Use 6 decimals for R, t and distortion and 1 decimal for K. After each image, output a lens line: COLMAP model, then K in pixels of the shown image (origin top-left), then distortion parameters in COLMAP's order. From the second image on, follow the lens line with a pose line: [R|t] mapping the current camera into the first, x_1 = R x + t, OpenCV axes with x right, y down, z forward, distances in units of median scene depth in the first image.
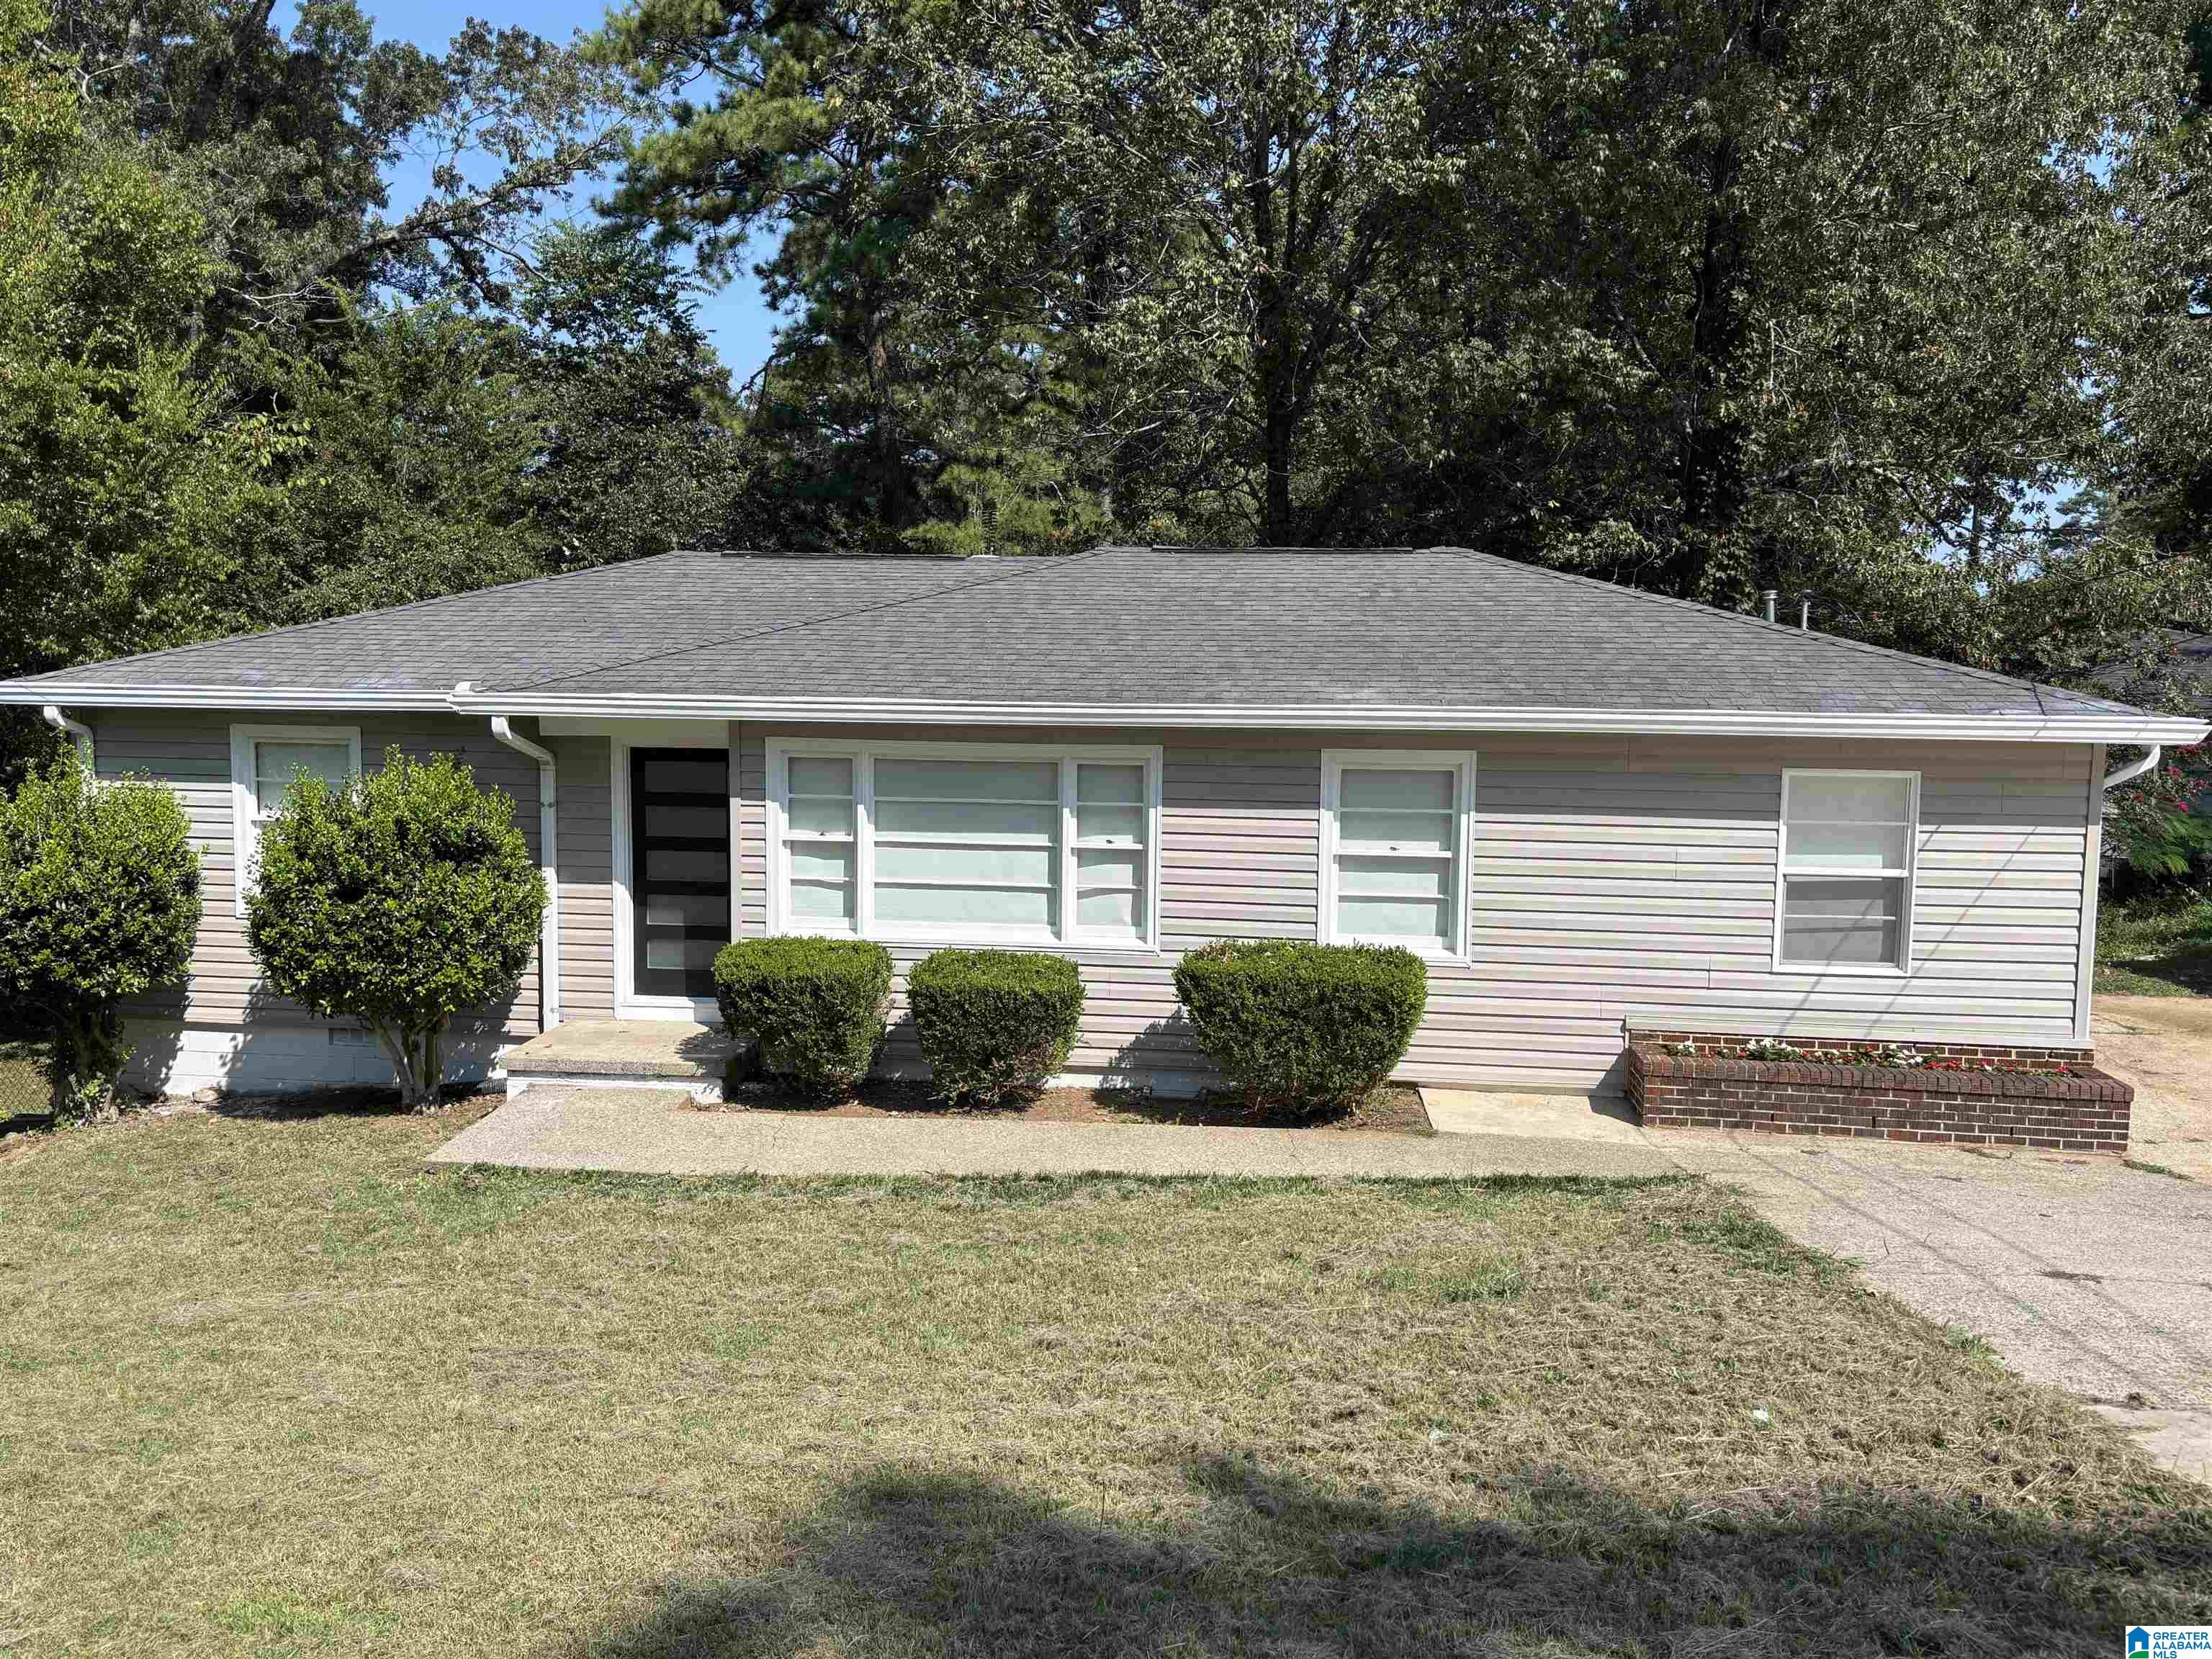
lens RADIAL K [[1683.4, 0, 1112.3], [0, 1683.4, 821.5], [0, 0, 1]] dist [0.048996, -0.036917]
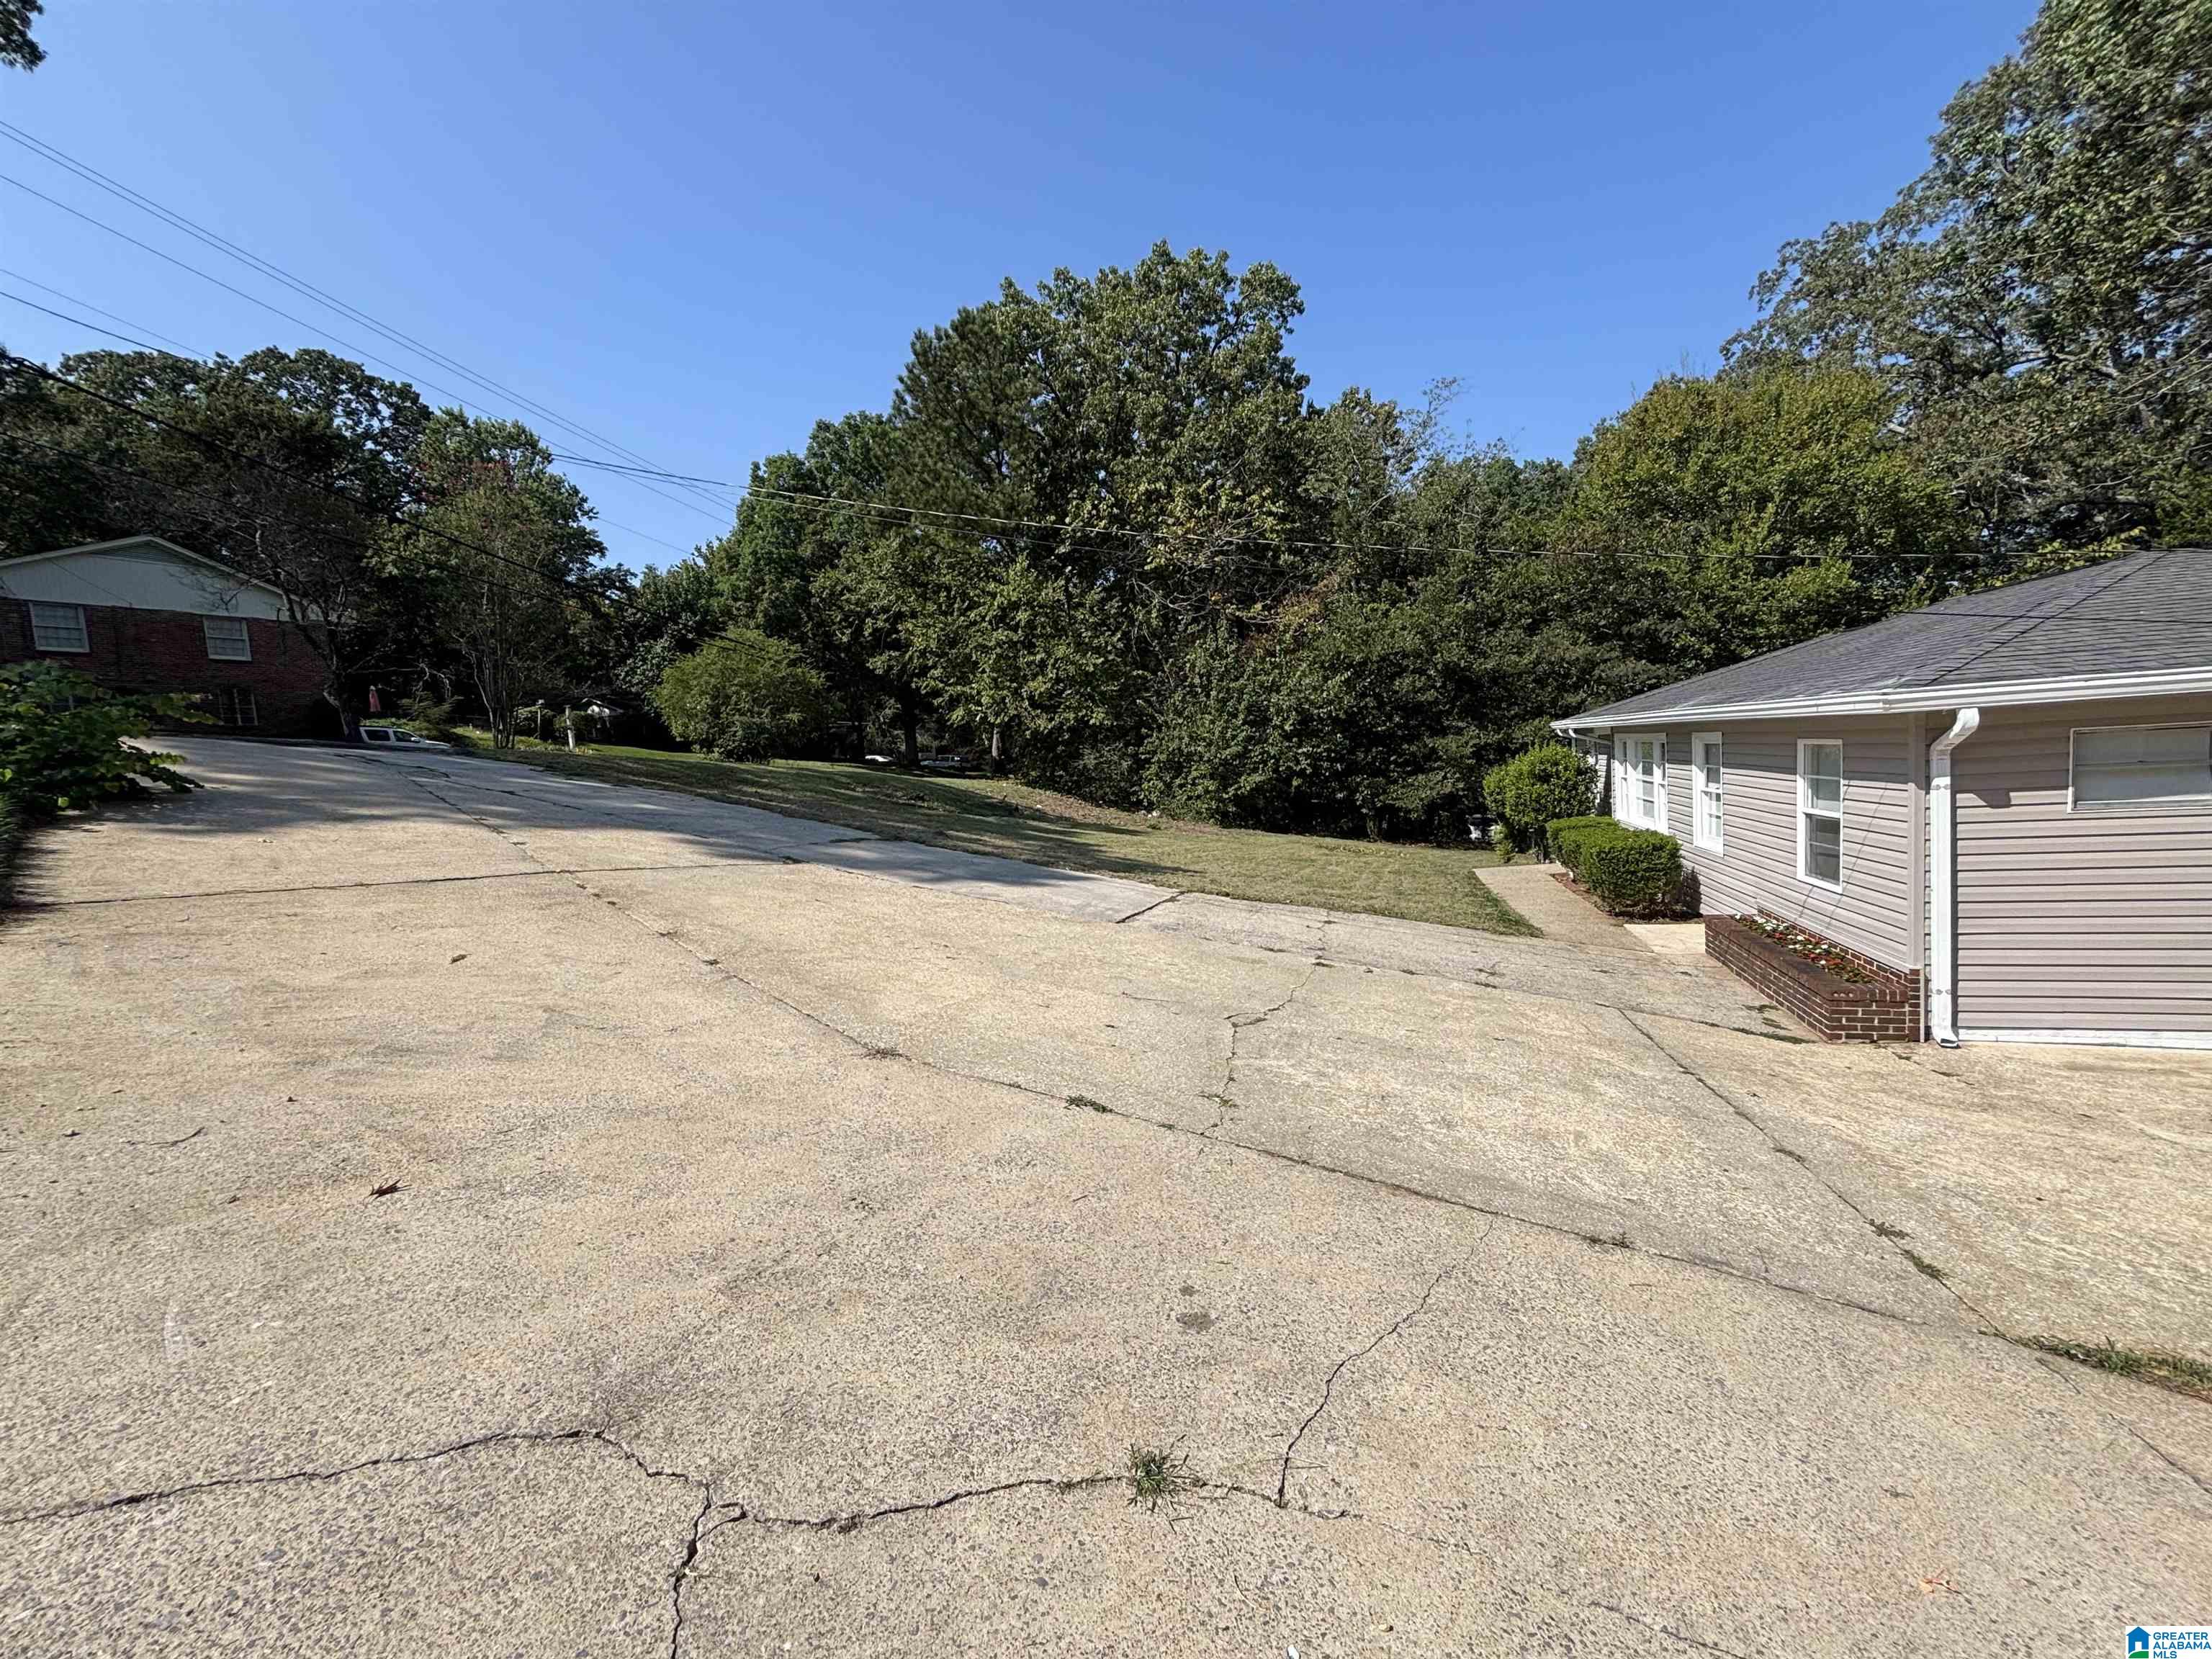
lens RADIAL K [[893.8, 0, 1106.0], [0, 893.8, 829.5], [0, 0, 1]] dist [0.001194, 0.000221]
pose [[-0.181943, 0.080368, -0.980019, 1.258553], [-0.036570, 0.995412, 0.088420, -0.000150], [0.982629, 0.051927, -0.178169, 0.552743]]
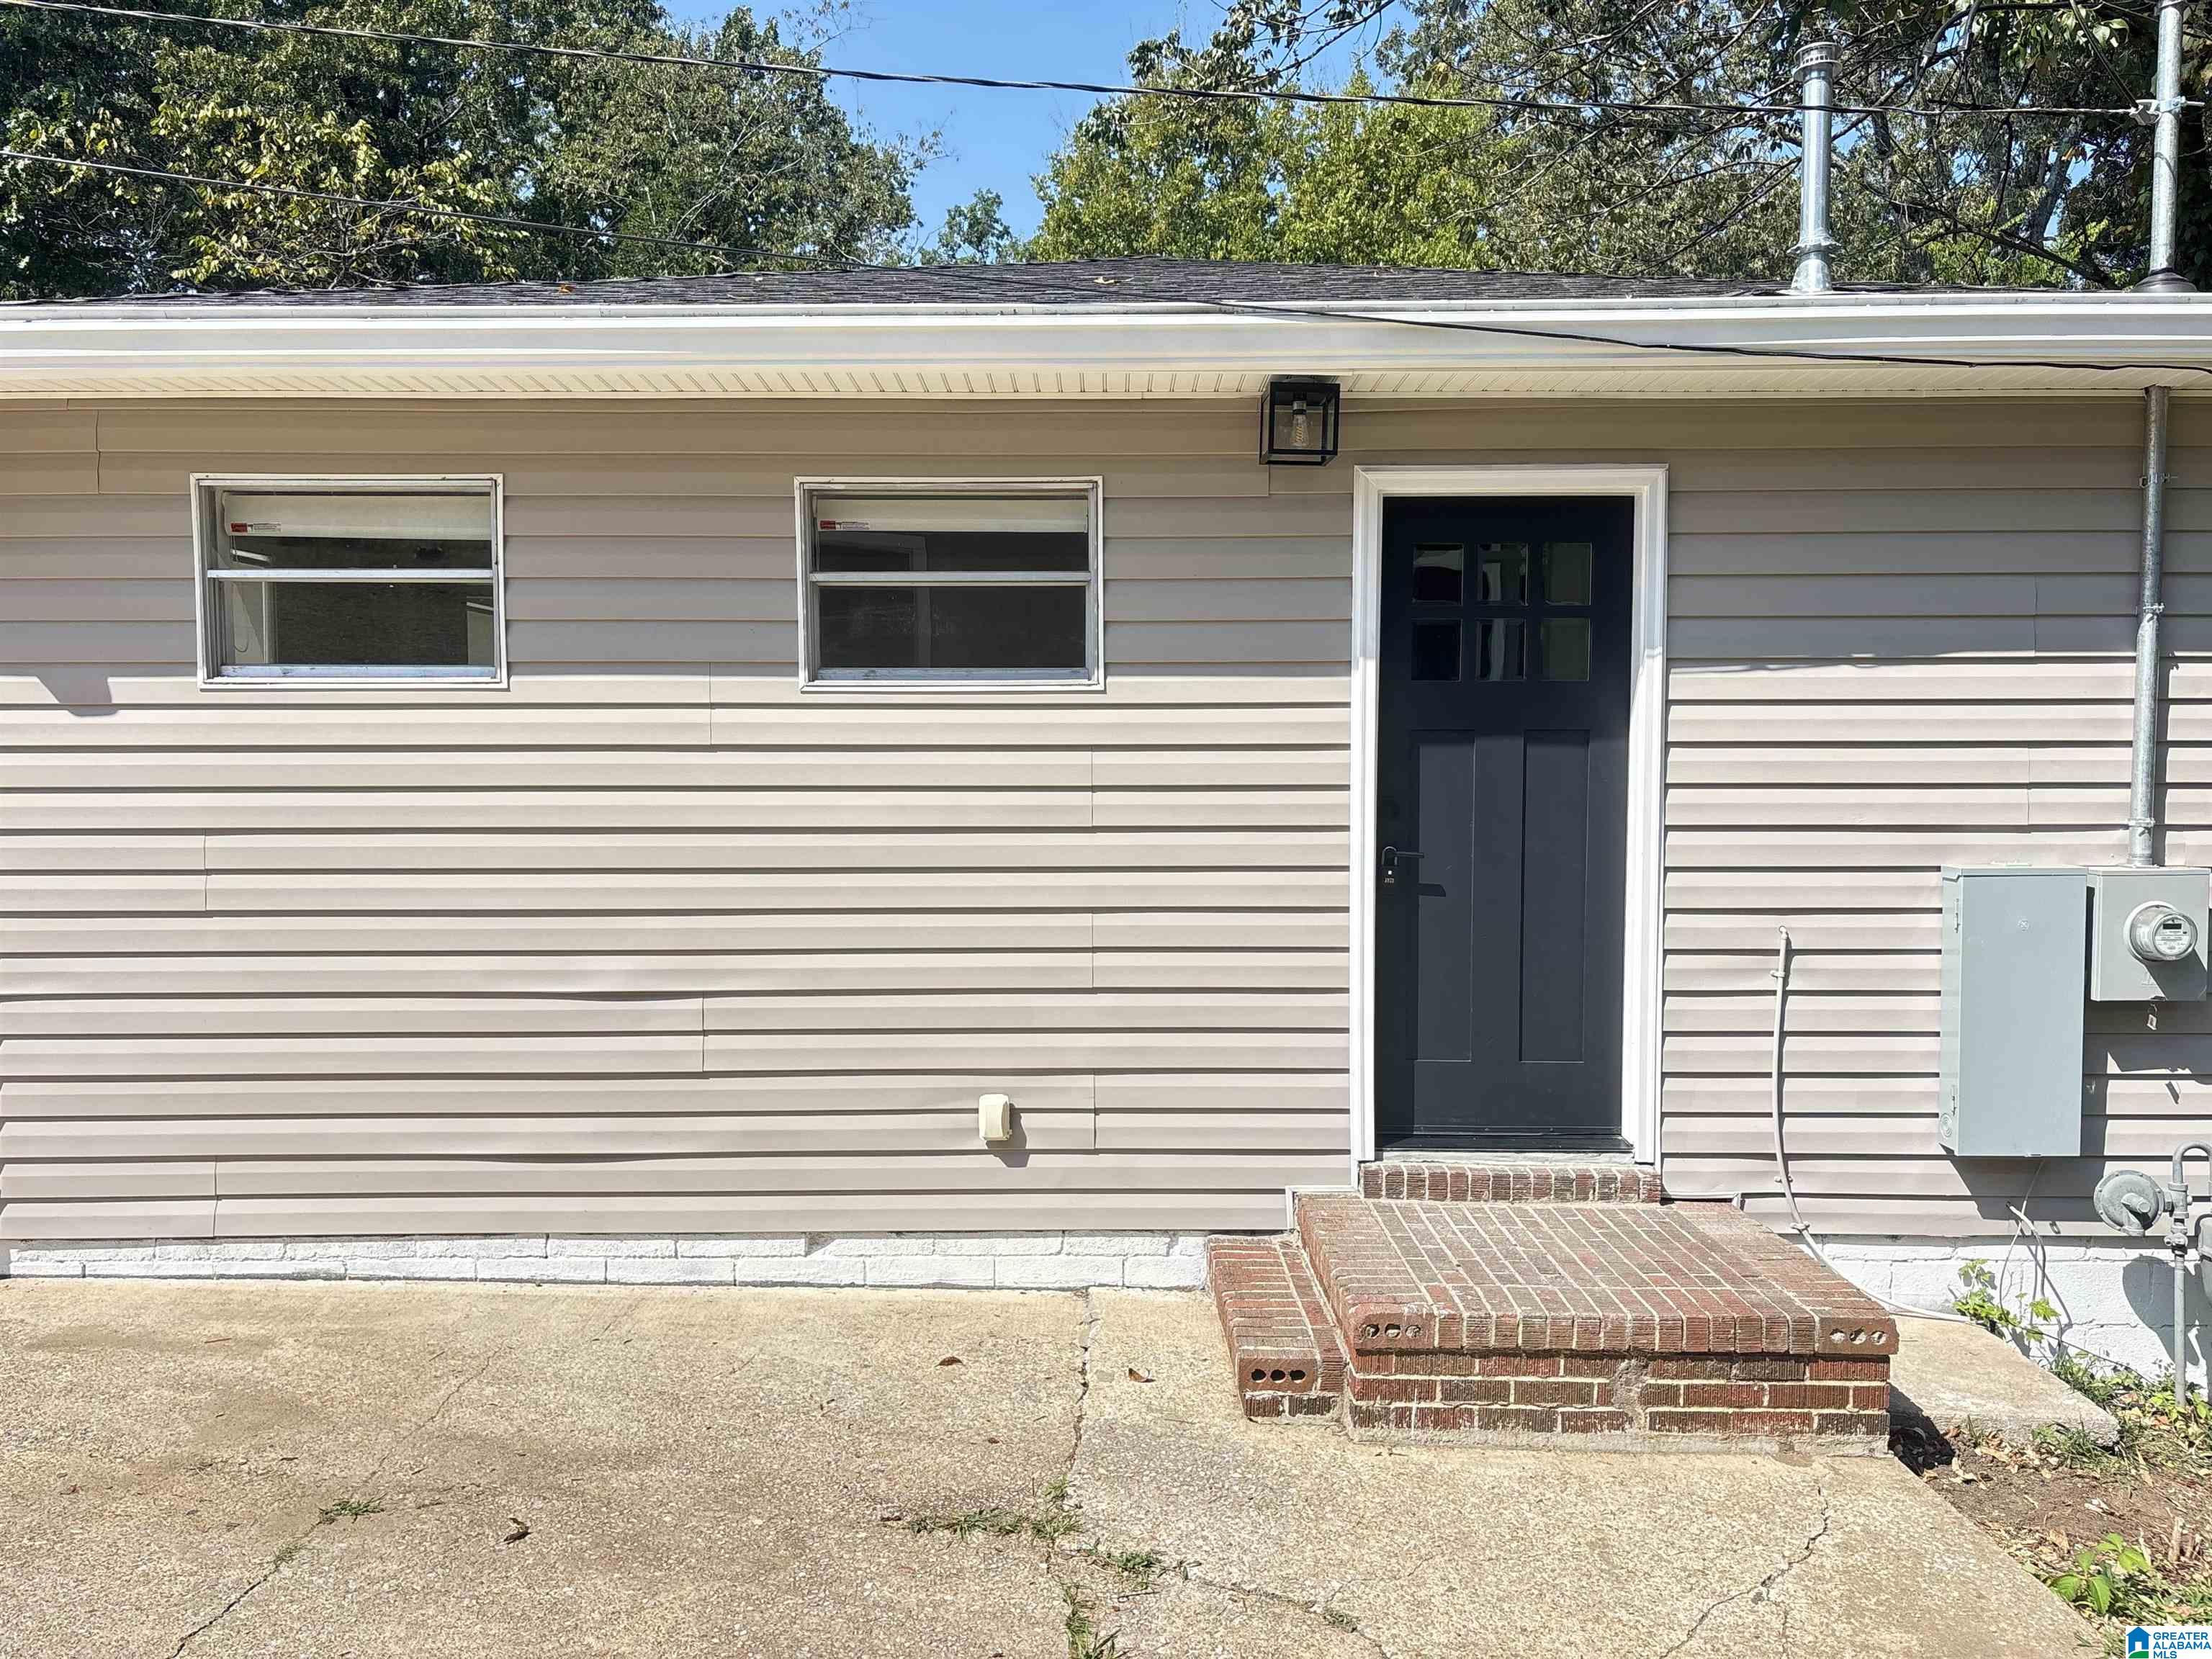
lens RADIAL K [[1683.4, 0, 1112.3], [0, 1683.4, 821.5], [0, 0, 1]] dist [0.048996, -0.036917]
pose [[0.102353, 0.031923, -0.994236, 1.033416], [-0.096263, 0.995112, 0.022041, 0.020215], [0.990079, 0.093453, 0.104926, 1.252319]]
